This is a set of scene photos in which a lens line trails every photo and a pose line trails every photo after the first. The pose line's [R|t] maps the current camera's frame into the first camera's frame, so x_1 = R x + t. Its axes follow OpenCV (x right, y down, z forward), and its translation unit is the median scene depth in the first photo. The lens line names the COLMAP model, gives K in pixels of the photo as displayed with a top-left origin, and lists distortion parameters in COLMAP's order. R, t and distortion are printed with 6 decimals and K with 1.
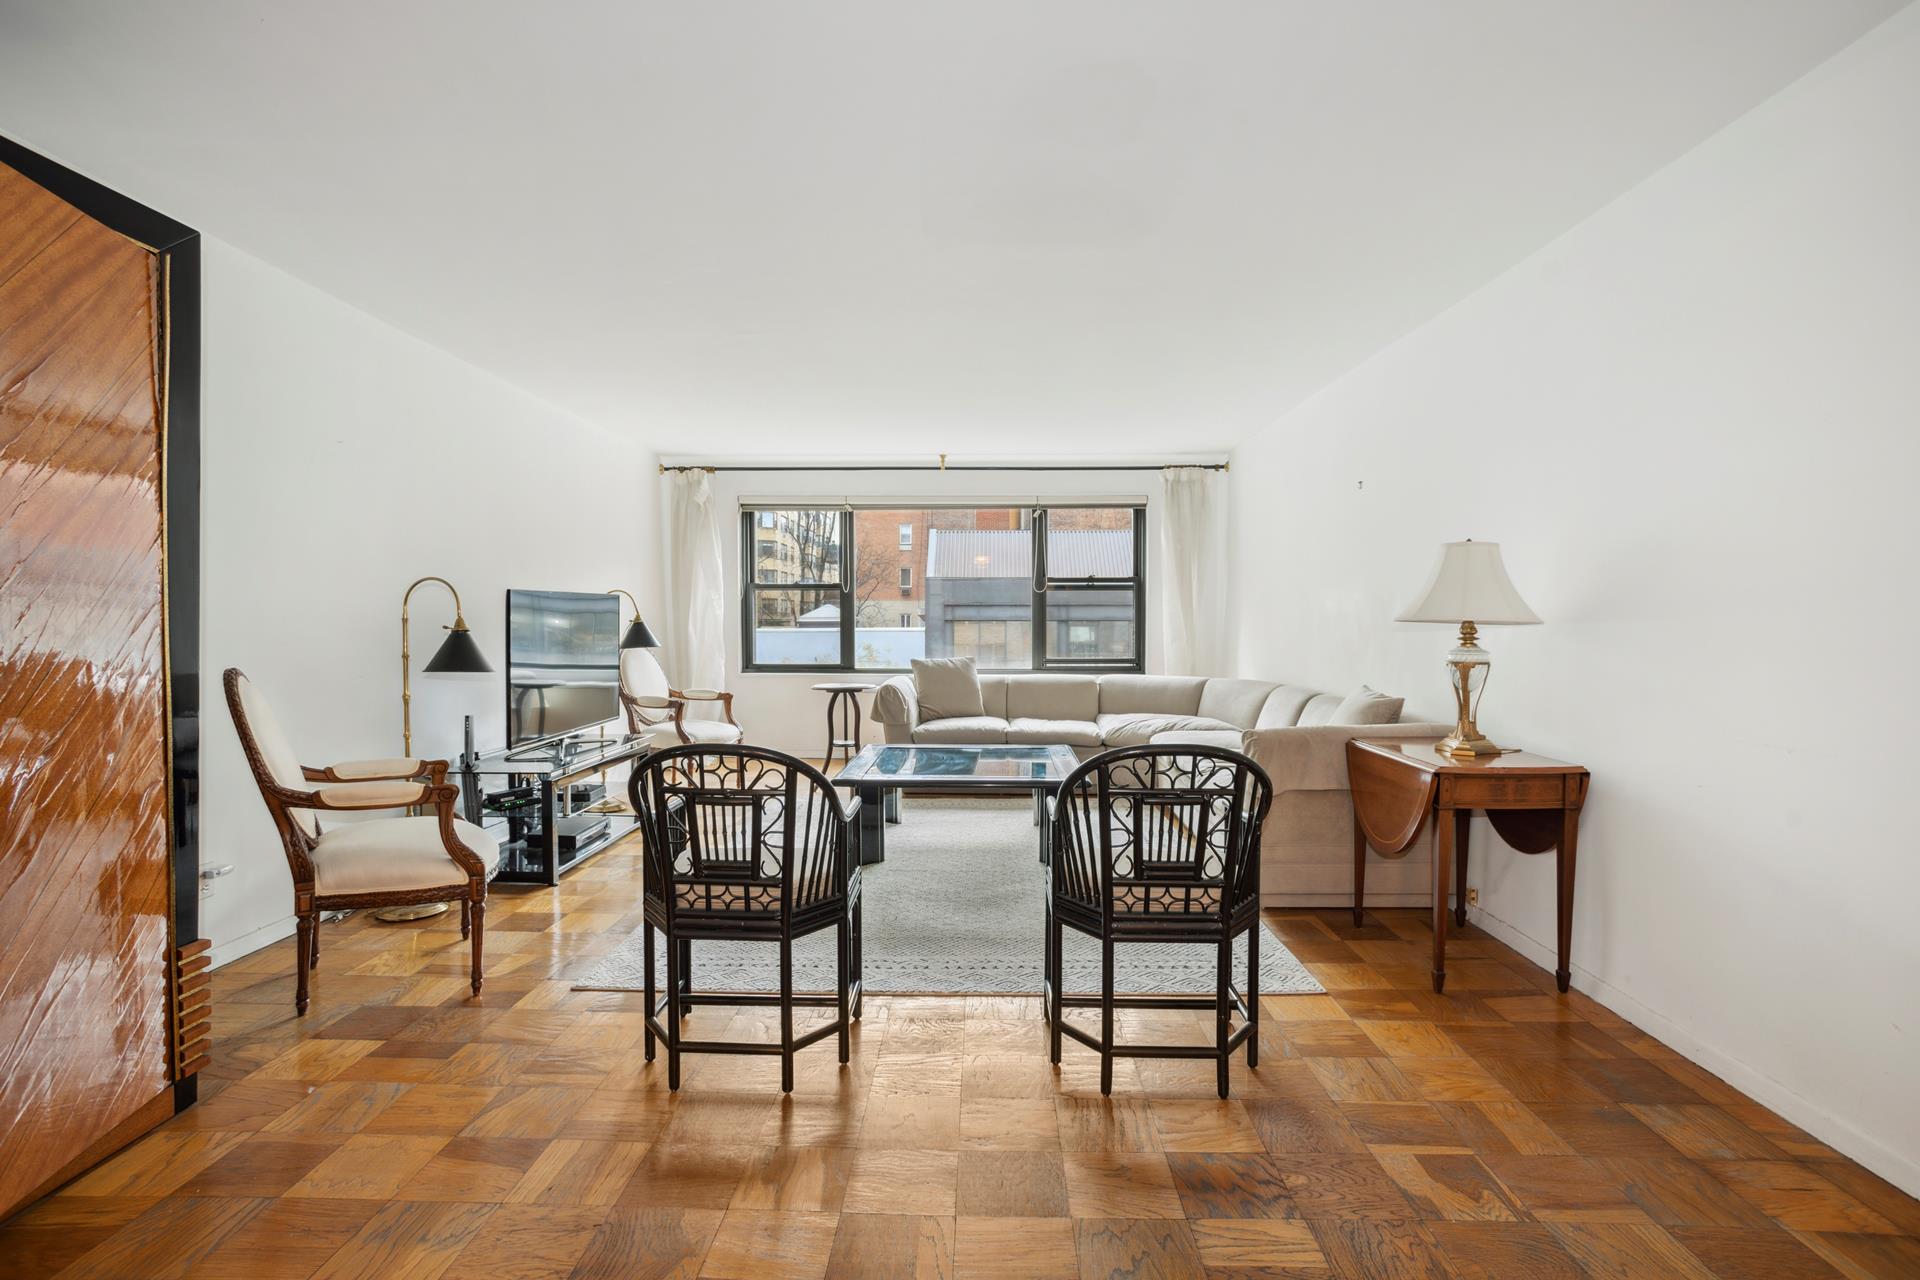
lens RADIAL K [[950.6, 0, 949.1], [0, 950.6, 641.5], [0, 0, 1]] dist [-0.041480, 0.002526]
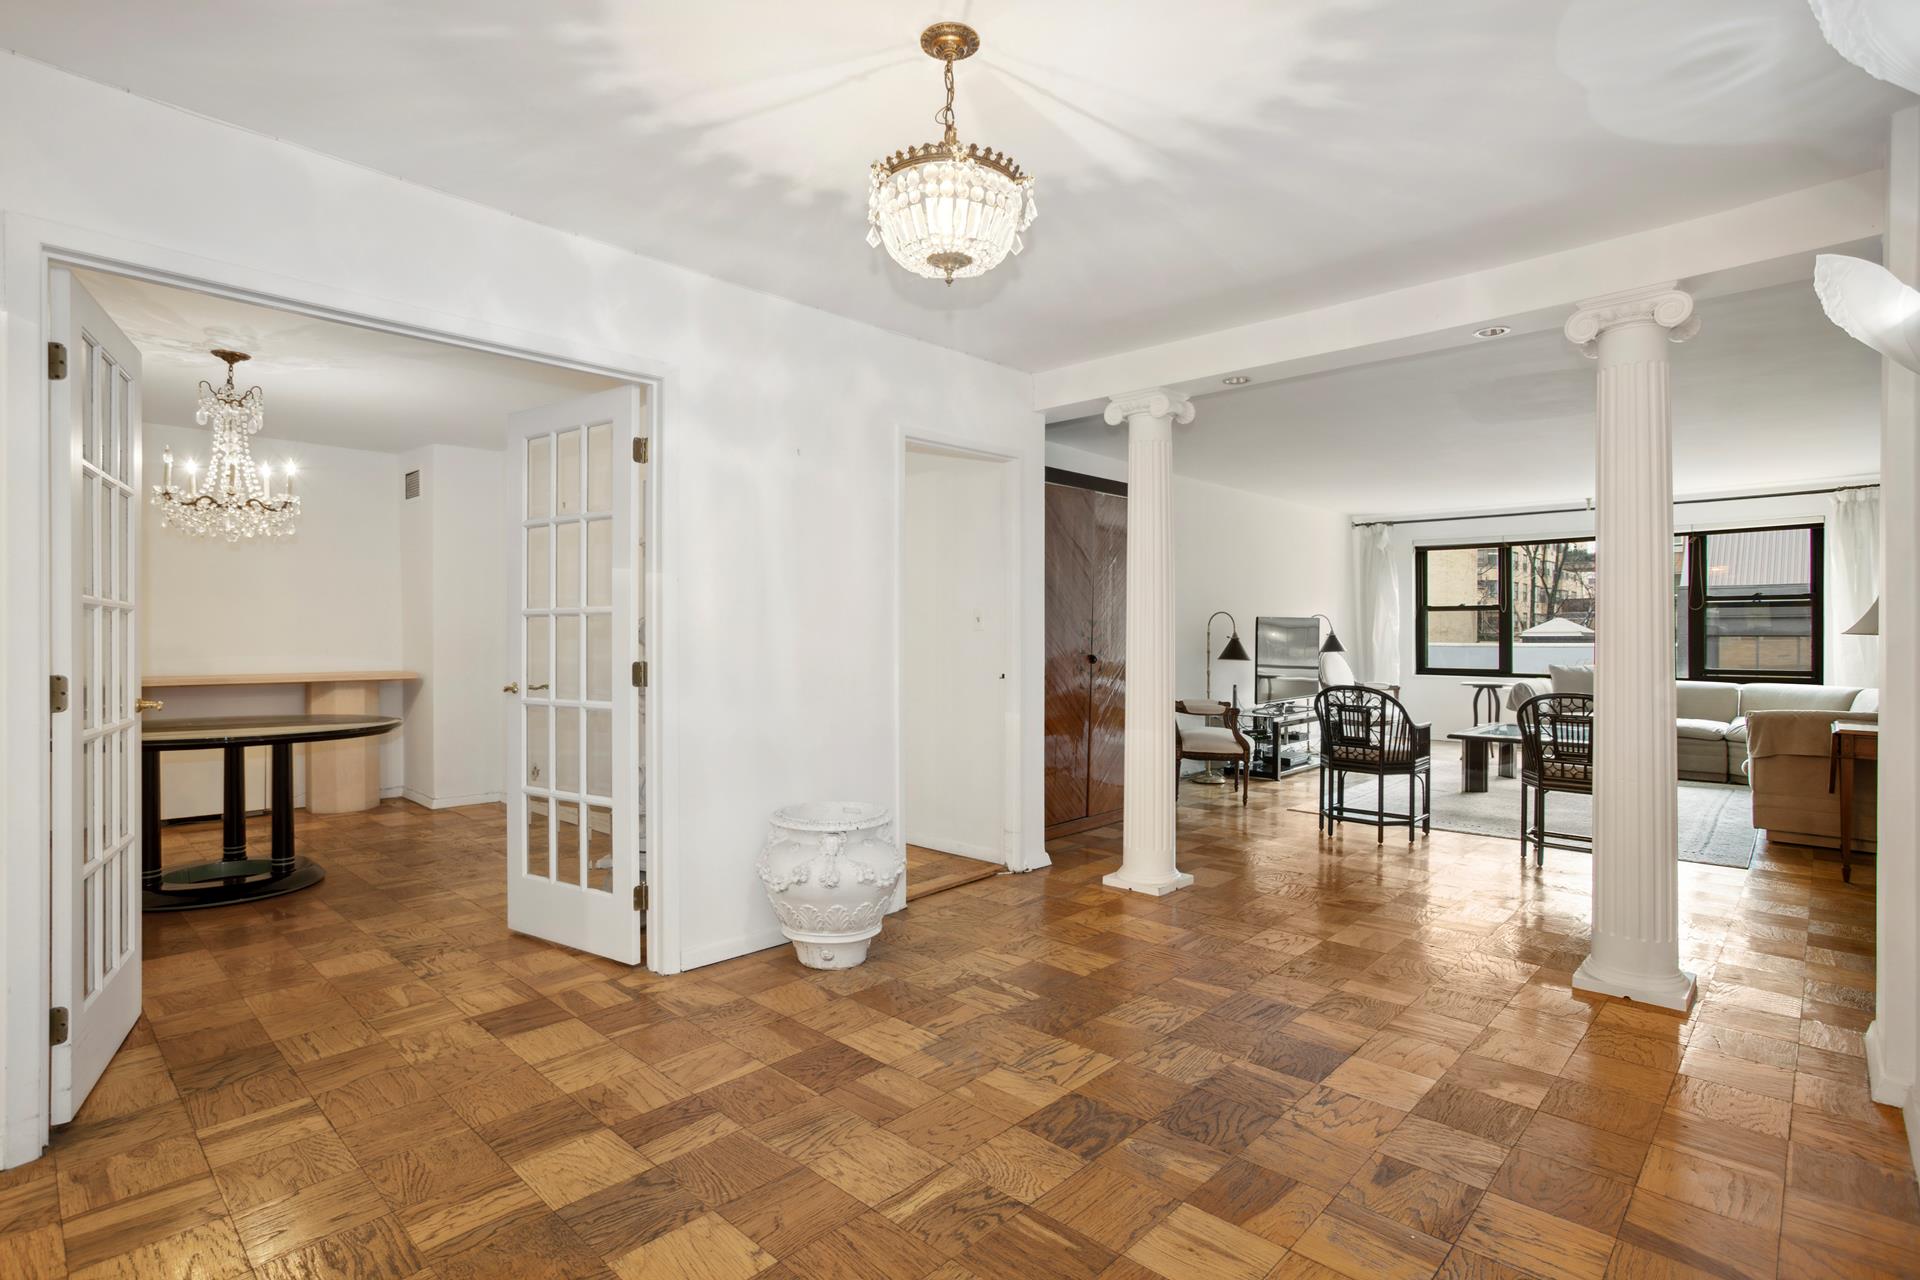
lens RADIAL K [[950.6, 0, 953.7], [0, 950.6, 640.2], [0, 0, 1]] dist [-0.041480, 0.002526]
pose [[0.752222, 0.004952, -0.658891, 0.280737], [-0.015157, 0.999837, -0.009790, 0.015657], [0.658735, 0.017352, 0.752175, -0.716704]]
